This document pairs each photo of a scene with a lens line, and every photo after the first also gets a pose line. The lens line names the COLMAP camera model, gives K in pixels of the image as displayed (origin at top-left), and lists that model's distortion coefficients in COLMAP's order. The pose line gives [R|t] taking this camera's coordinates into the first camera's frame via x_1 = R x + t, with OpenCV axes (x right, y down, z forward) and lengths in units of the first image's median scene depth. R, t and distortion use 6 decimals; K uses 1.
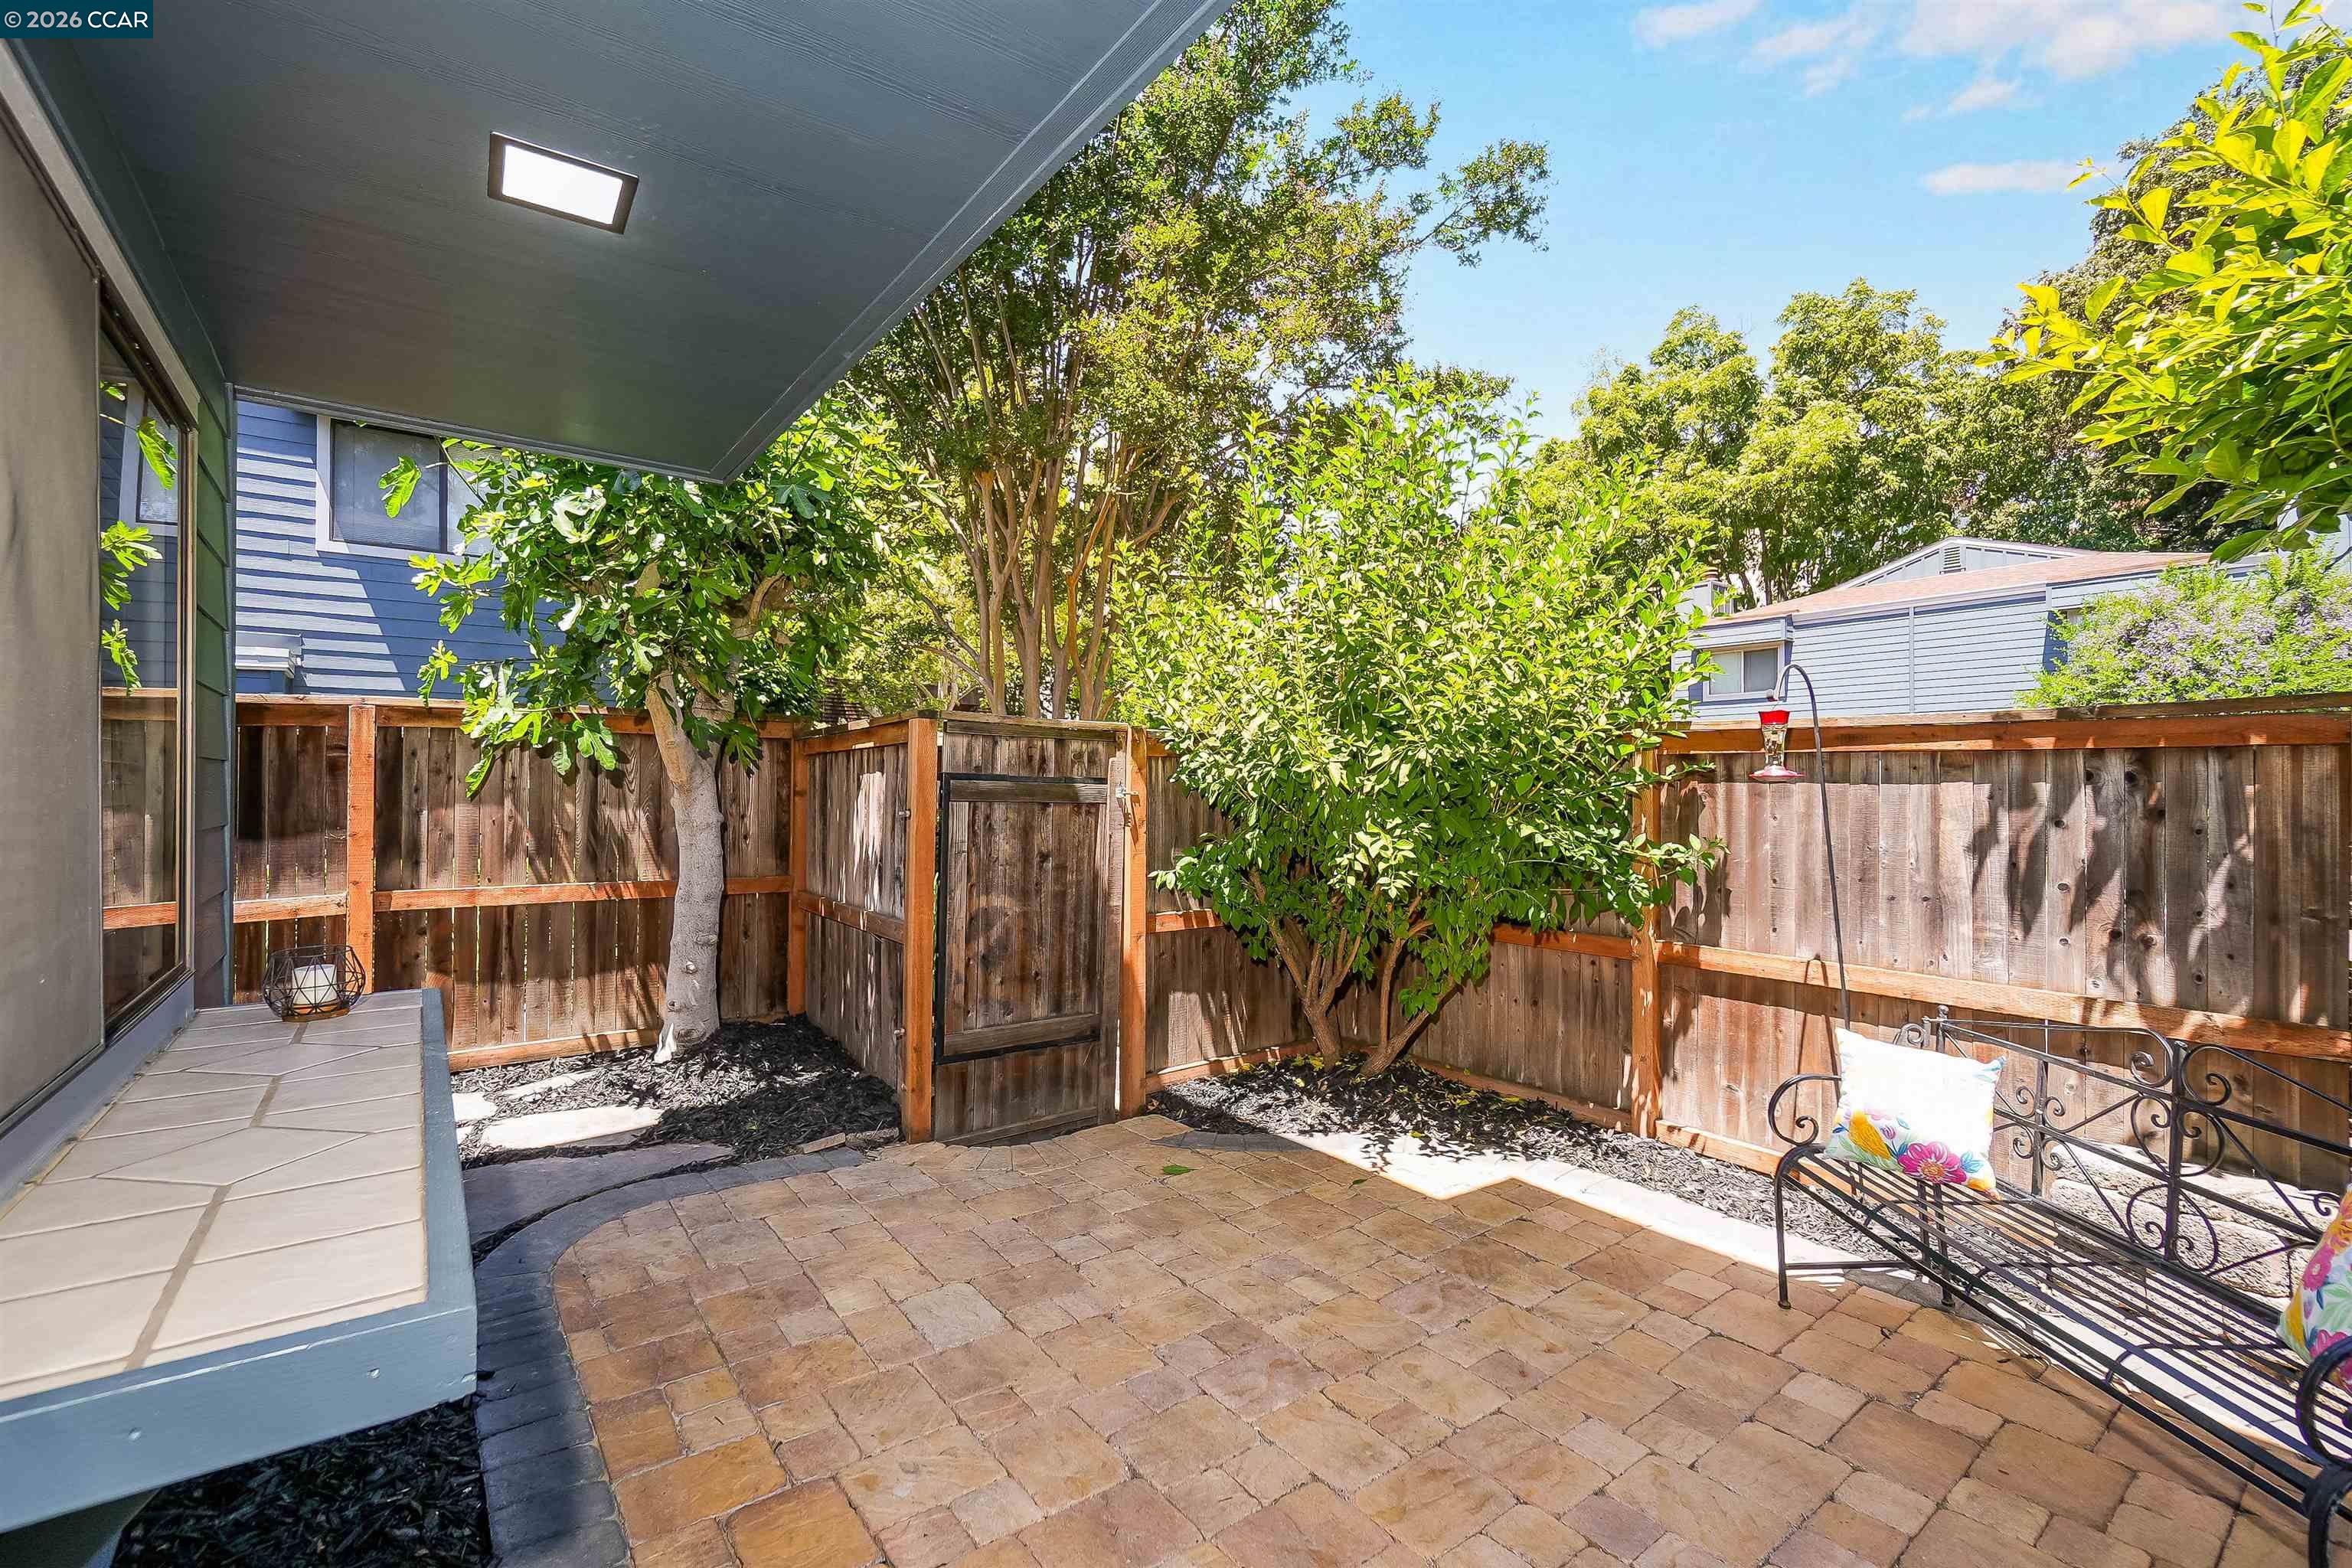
lens RADIAL K [[1019.5, 0, 1161.1], [0, 1019.5, 780.0], [0, 0, 1]] dist [-0.009697, 0.004666]
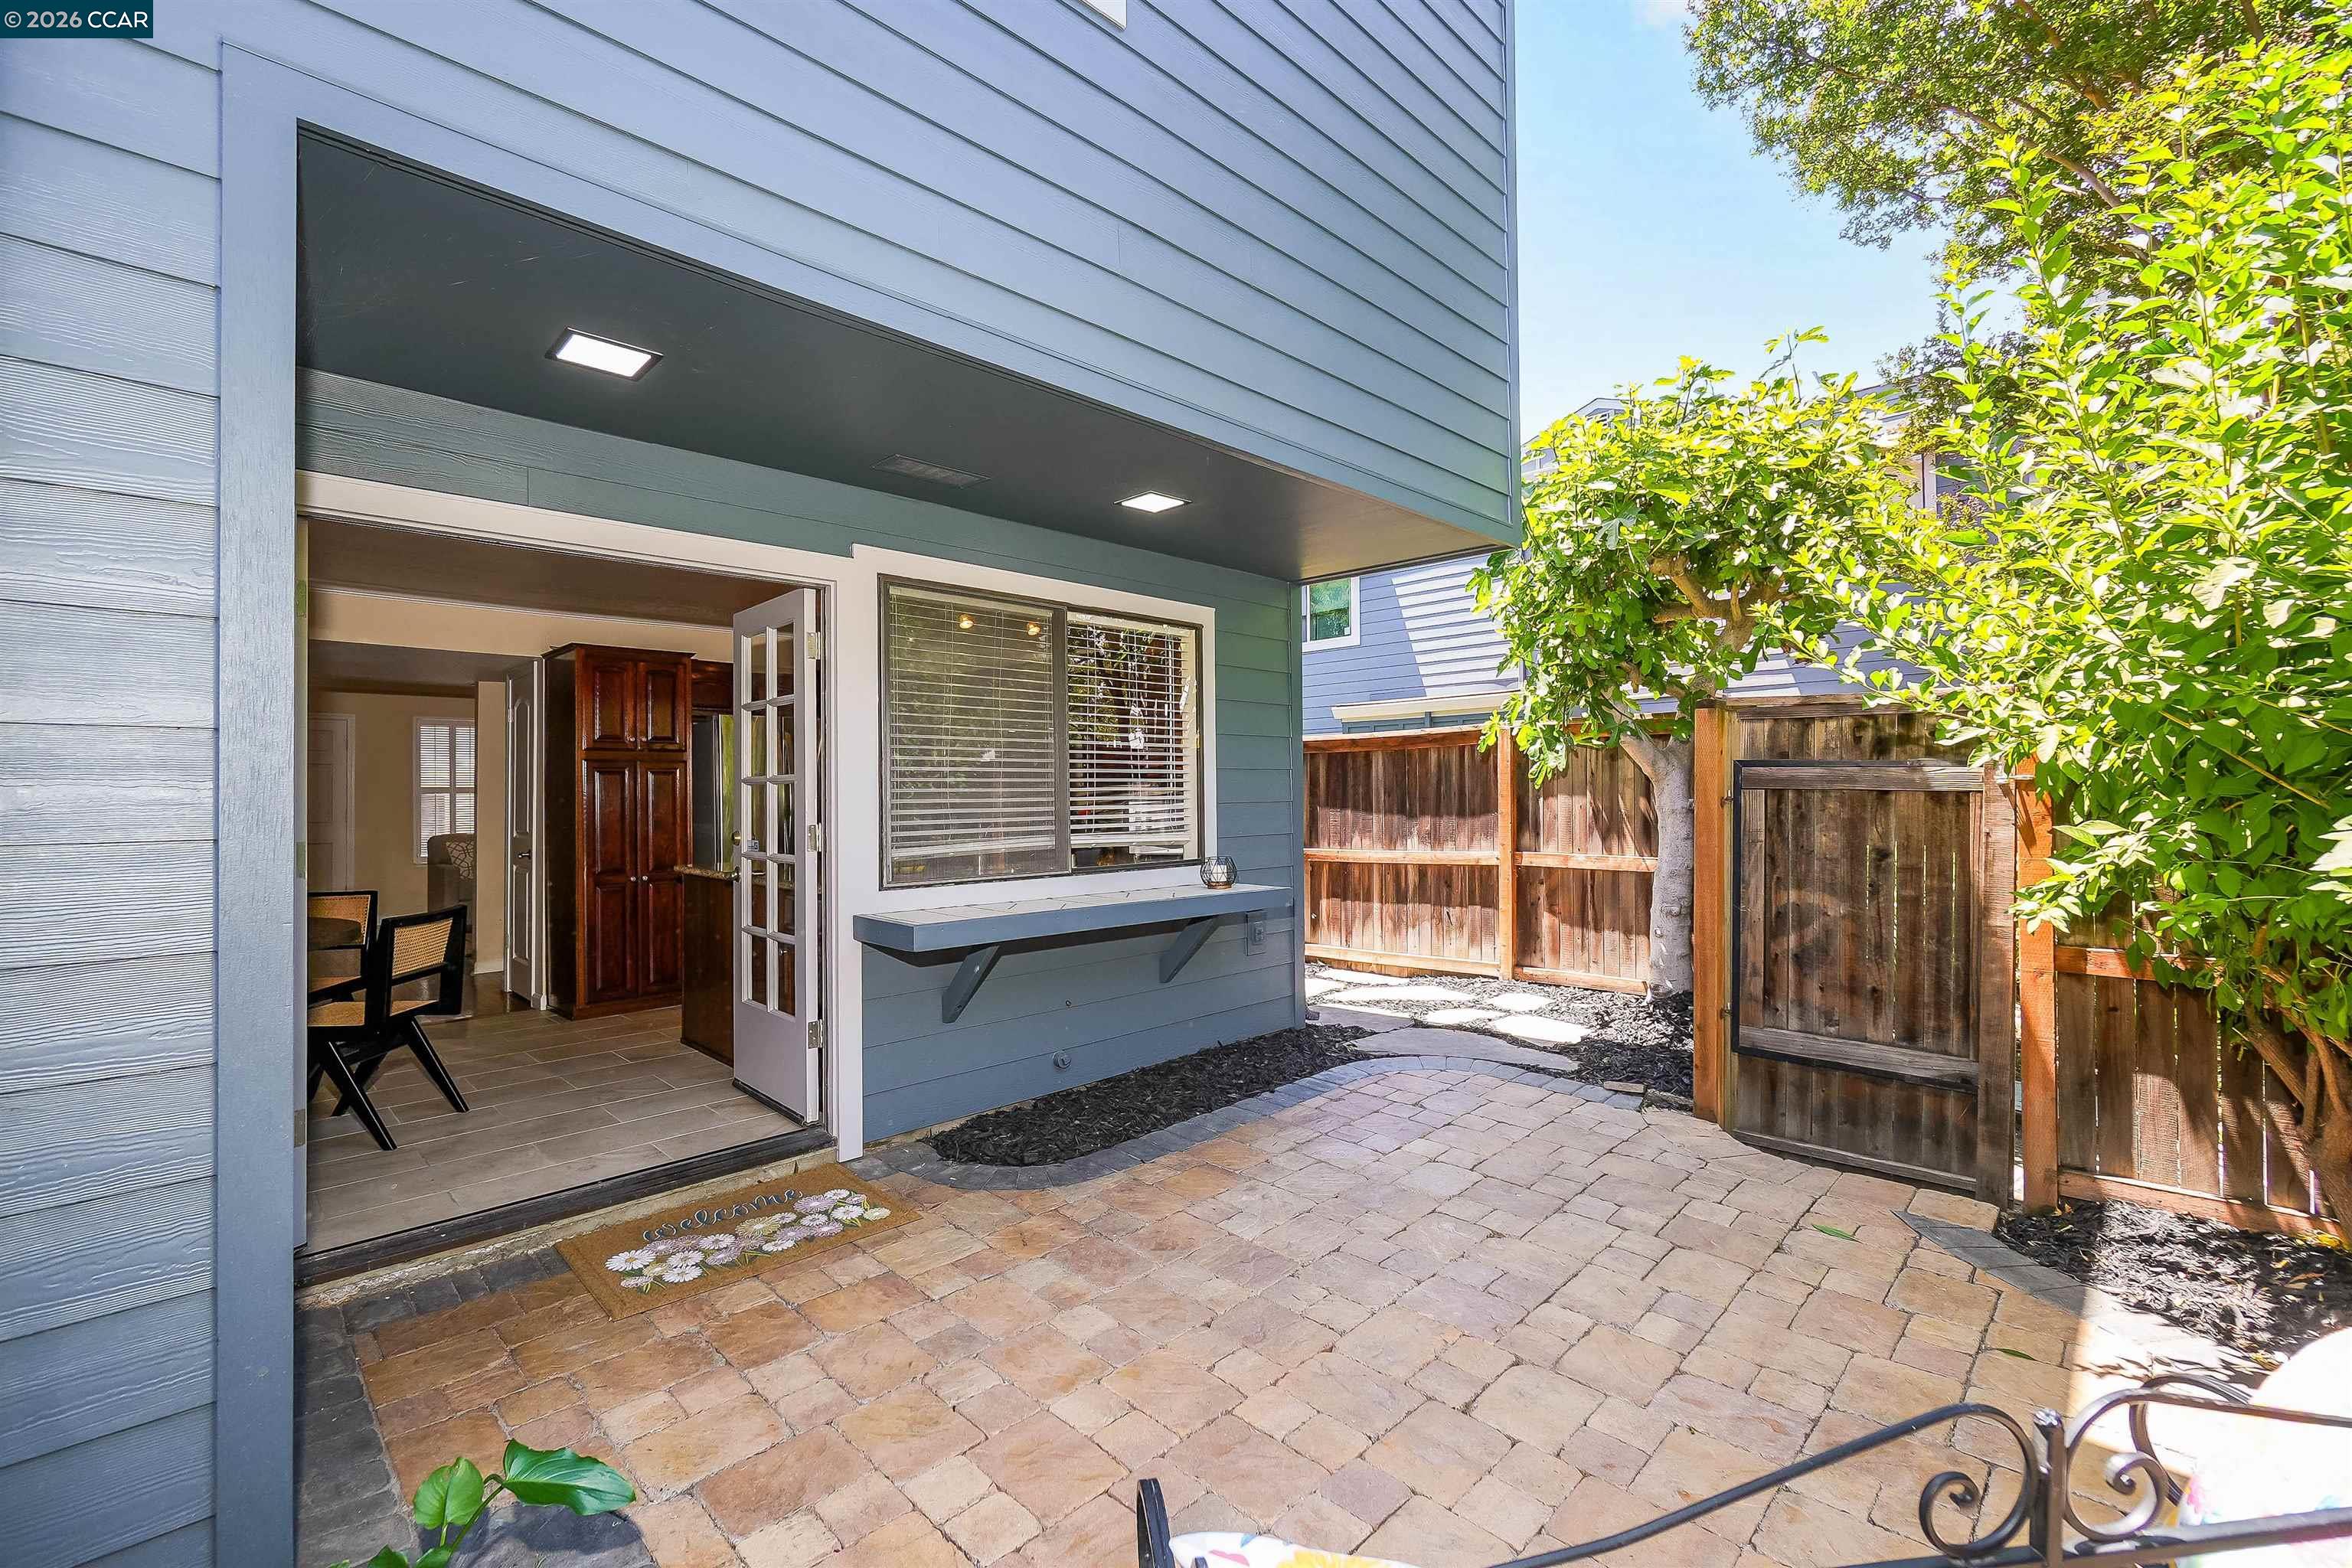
lens RADIAL K [[1019.5, 0, 1182.8], [0, 1019.5, 776.4], [0, 0, 1]] dist [-0.009697, 0.004666]
pose [[0.147316, -0.015527, -0.988968, 0.706335], [0.018861, 0.999739, -0.012887, 0.011100], [0.988910, -0.016754, 0.147570, 0.329138]]
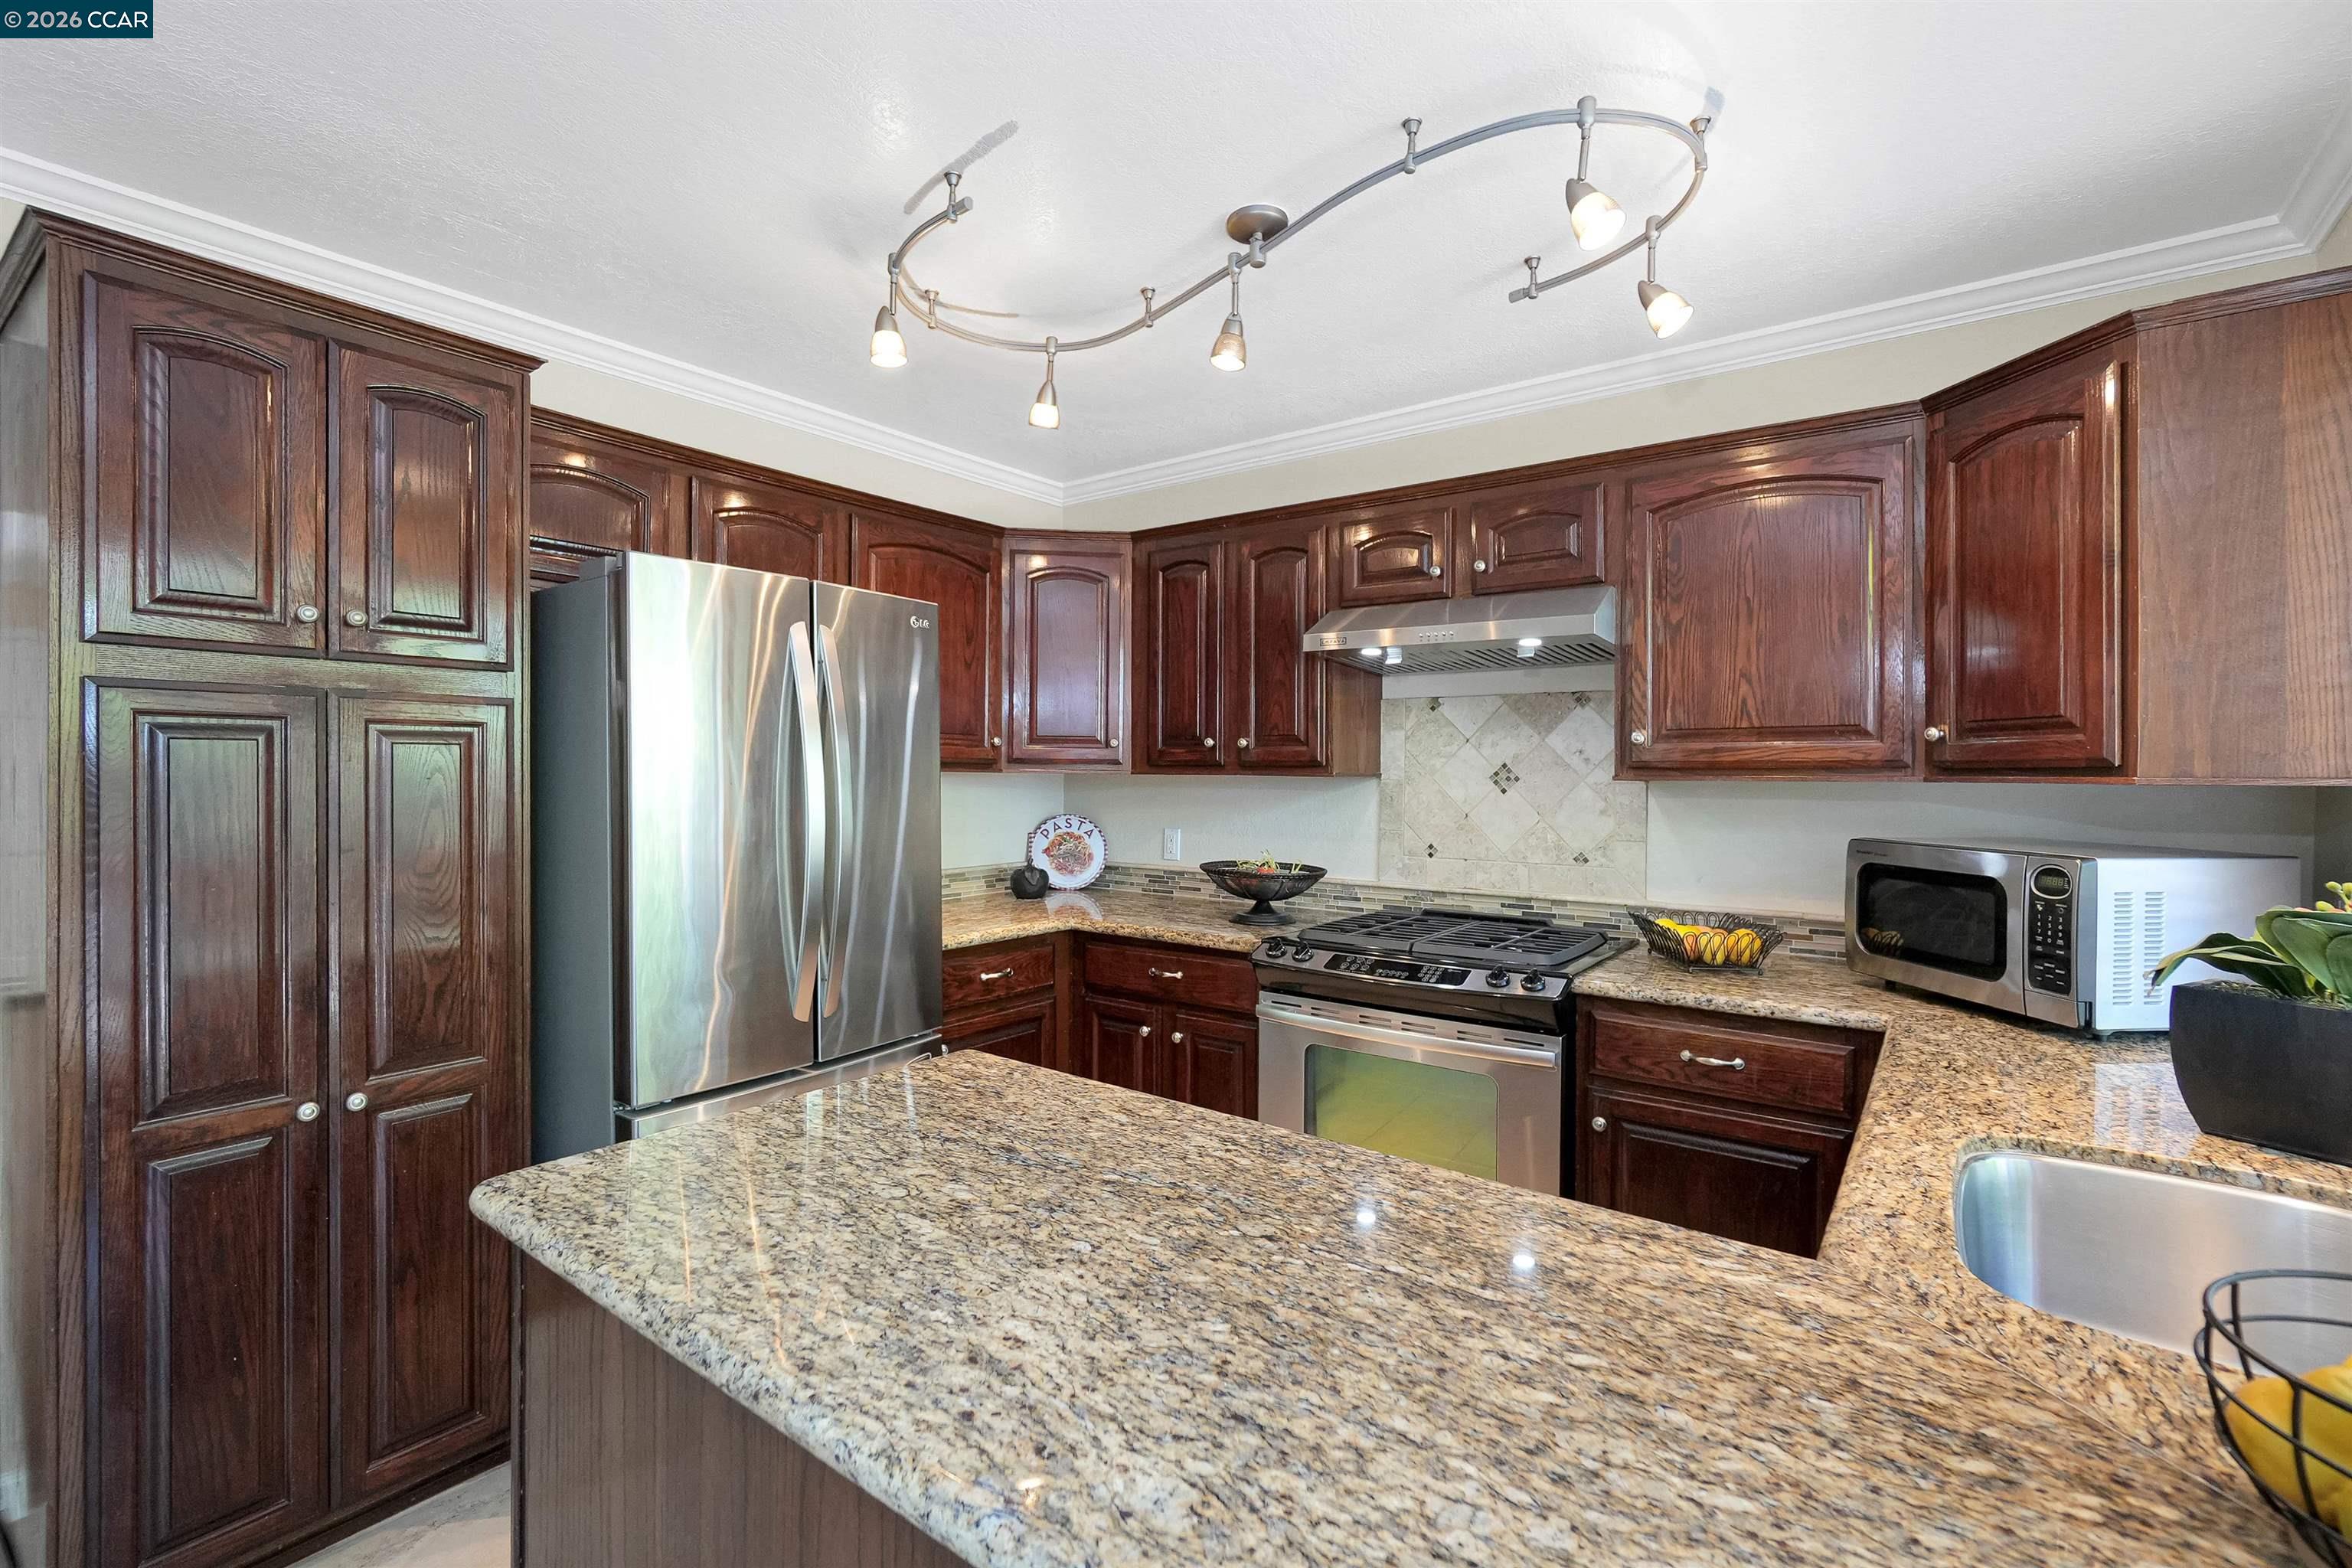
lens RADIAL K [[1019.5, 0, 1175.2], [0, 1019.5, 772.0], [0, 0, 1]] dist [-0.009697, 0.004666]
pose [[0.303120, 0.002960, -0.952948, -0.329701], [0.004514, 0.999980, 0.004542, -0.012783], [0.952942, -0.005678, 0.303100, -0.017775]]
